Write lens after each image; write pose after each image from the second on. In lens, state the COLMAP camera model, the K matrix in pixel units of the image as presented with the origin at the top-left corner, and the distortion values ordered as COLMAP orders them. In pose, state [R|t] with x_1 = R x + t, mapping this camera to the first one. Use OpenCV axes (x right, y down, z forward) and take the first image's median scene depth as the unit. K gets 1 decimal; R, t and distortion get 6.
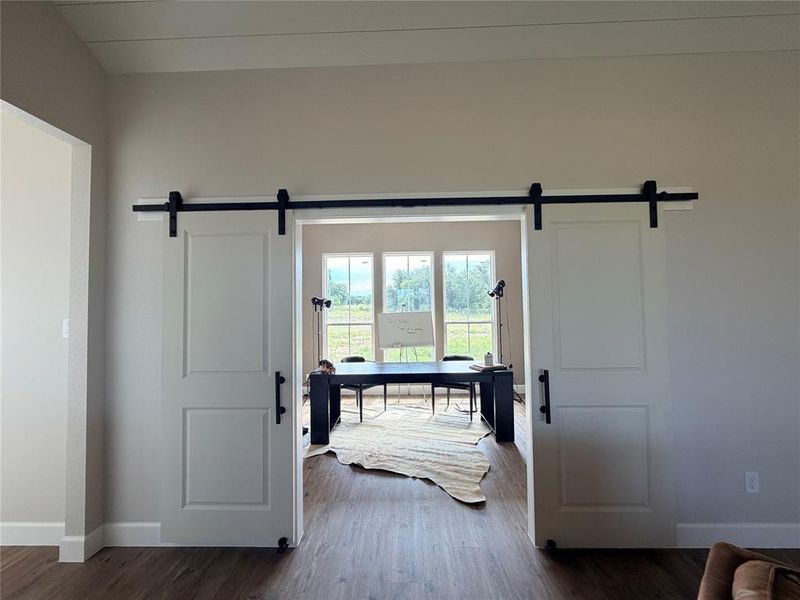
lens RADIAL K [[762.9, 0, 400.0], [0, 762.9, 300.0], [0, 0, 1]] dist [-0.000179, 0.002244]
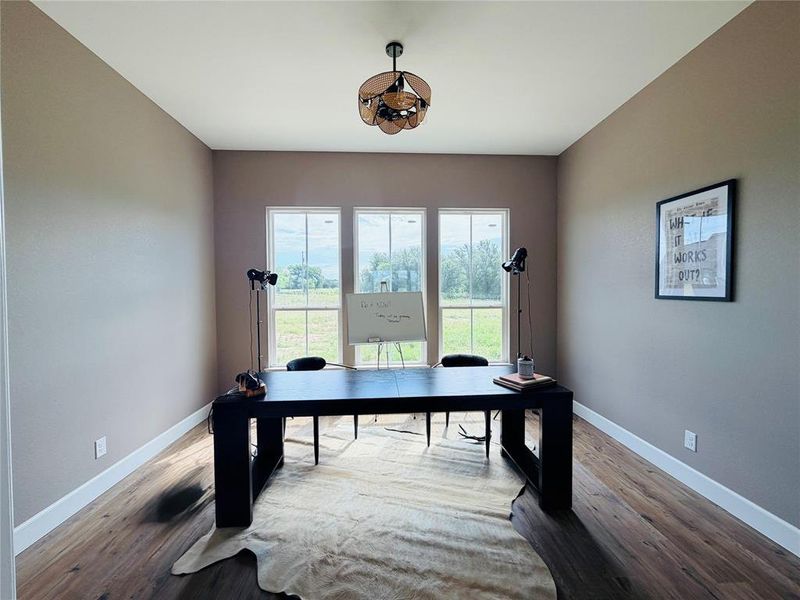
lens RADIAL K [[318.9, 0, 398.3], [0, 318.9, 299.7], [0, 0, 1]] dist [0.000445, 0.000421]
pose [[0.996791, 0.005913, 0.079835, -0.005108], [-0.006513, 0.999952, 0.007263, 0.020753], [-0.079789, -0.007759, 0.996782, 0.708875]]
